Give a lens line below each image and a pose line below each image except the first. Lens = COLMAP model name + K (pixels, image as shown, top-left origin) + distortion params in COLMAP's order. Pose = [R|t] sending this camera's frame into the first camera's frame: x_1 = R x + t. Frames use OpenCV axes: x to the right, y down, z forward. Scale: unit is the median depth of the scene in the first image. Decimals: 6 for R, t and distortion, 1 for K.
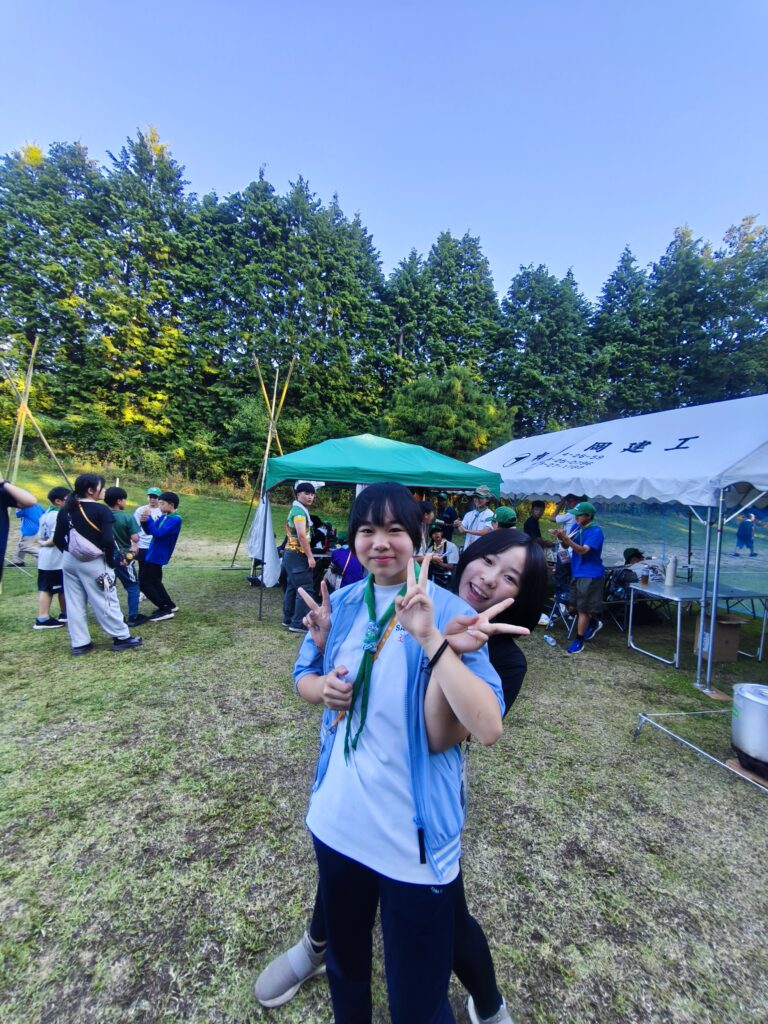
lens RADIAL K [[429.0, 0, 381.7], [0, 429.0, 509.2], [0, 0, 1]] dist [-0.009434, 0.003091]
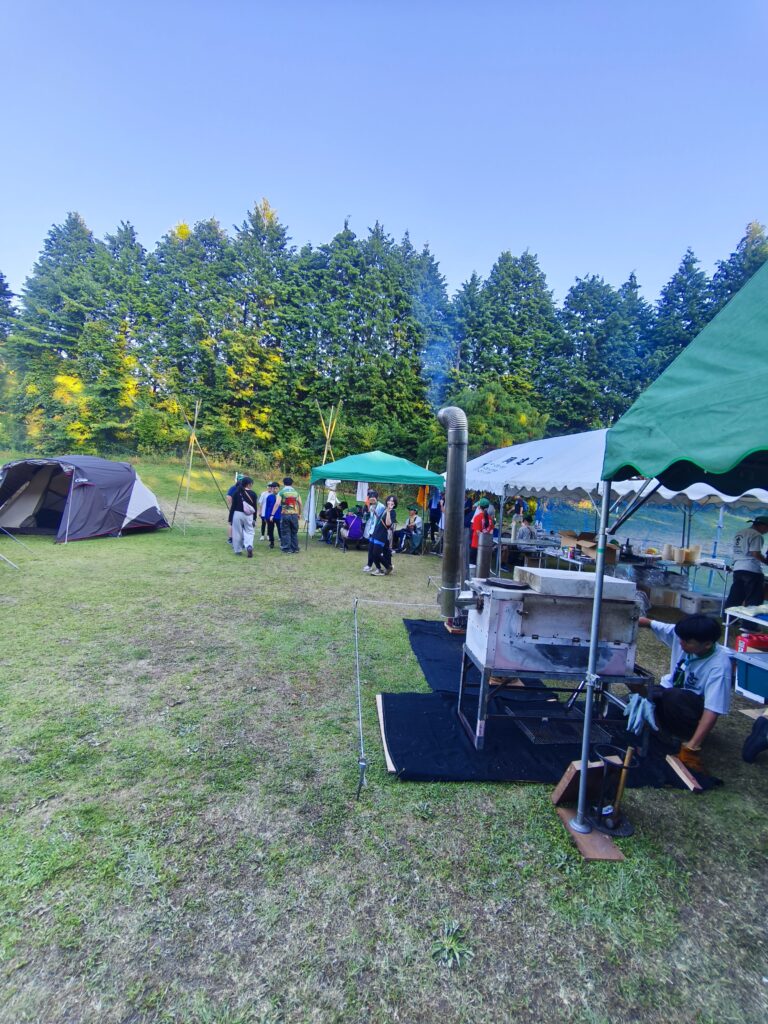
lens RADIAL K [[433.1, 0, 378.7], [0, 433.1, 507.8], [0, 0, 1]] dist [-0.000416, 0.000184]
pose [[0.974110, 0.028435, -0.224280, 0.120605], [-0.025418, 0.999544, 0.016329, 0.006222], [0.224642, -0.010205, 0.974388, -0.214474]]
